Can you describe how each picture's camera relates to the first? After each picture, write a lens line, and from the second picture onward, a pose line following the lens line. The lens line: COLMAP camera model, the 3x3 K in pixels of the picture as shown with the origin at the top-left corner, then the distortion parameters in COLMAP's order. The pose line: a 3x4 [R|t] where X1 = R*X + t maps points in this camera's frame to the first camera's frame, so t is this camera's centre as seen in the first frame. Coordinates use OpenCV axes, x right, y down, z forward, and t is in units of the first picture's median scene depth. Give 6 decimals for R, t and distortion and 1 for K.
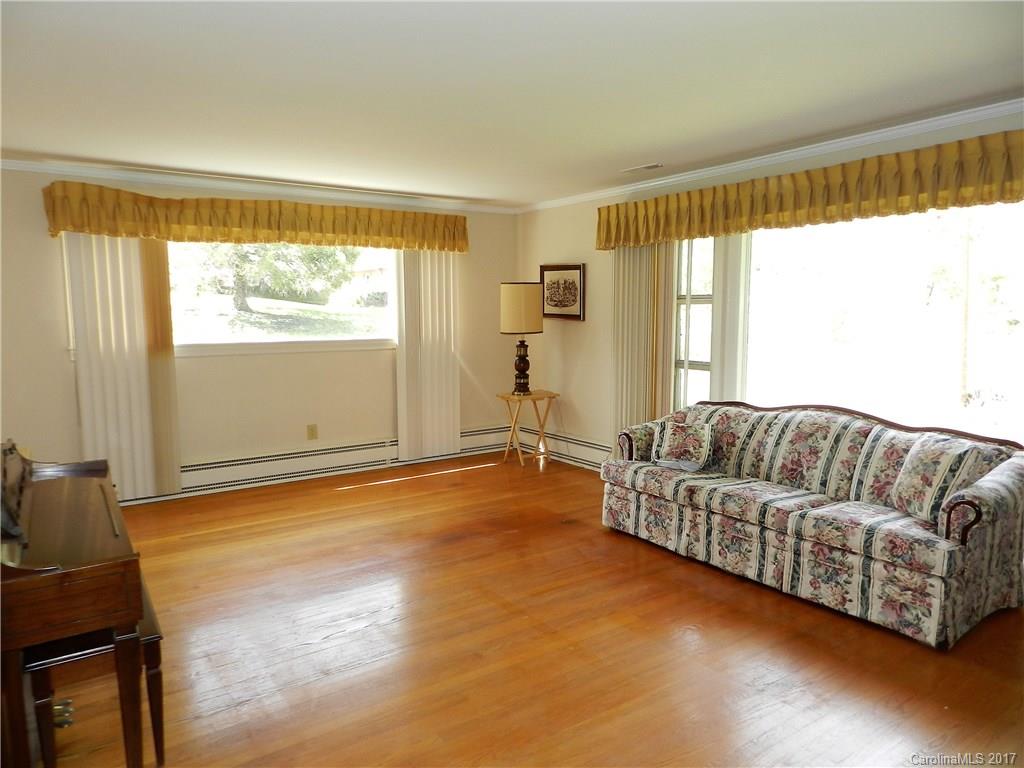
lens RADIAL K [[689.6, 0, 515.1], [0, 689.6, 384.2], [0, 0, 1]] dist [0.039174, 0.000386]
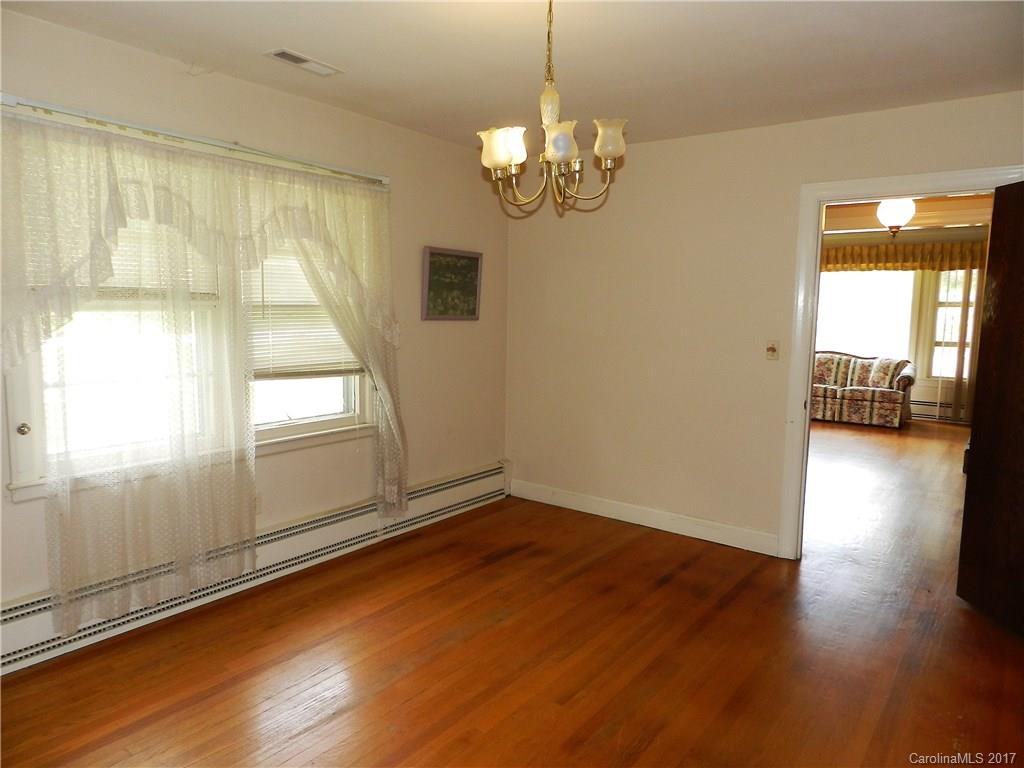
lens RADIAL K [[689.6, 0, 512.1], [0, 689.6, 386.9], [0, 0, 1]] dist [0.039174, 0.000386]
pose [[0.945382, -0.020065, 0.325345, -1.573257], [0.015850, 0.999753, 0.015601, 0.118069], [-0.325578, -0.009592, 0.945467, -1.024277]]
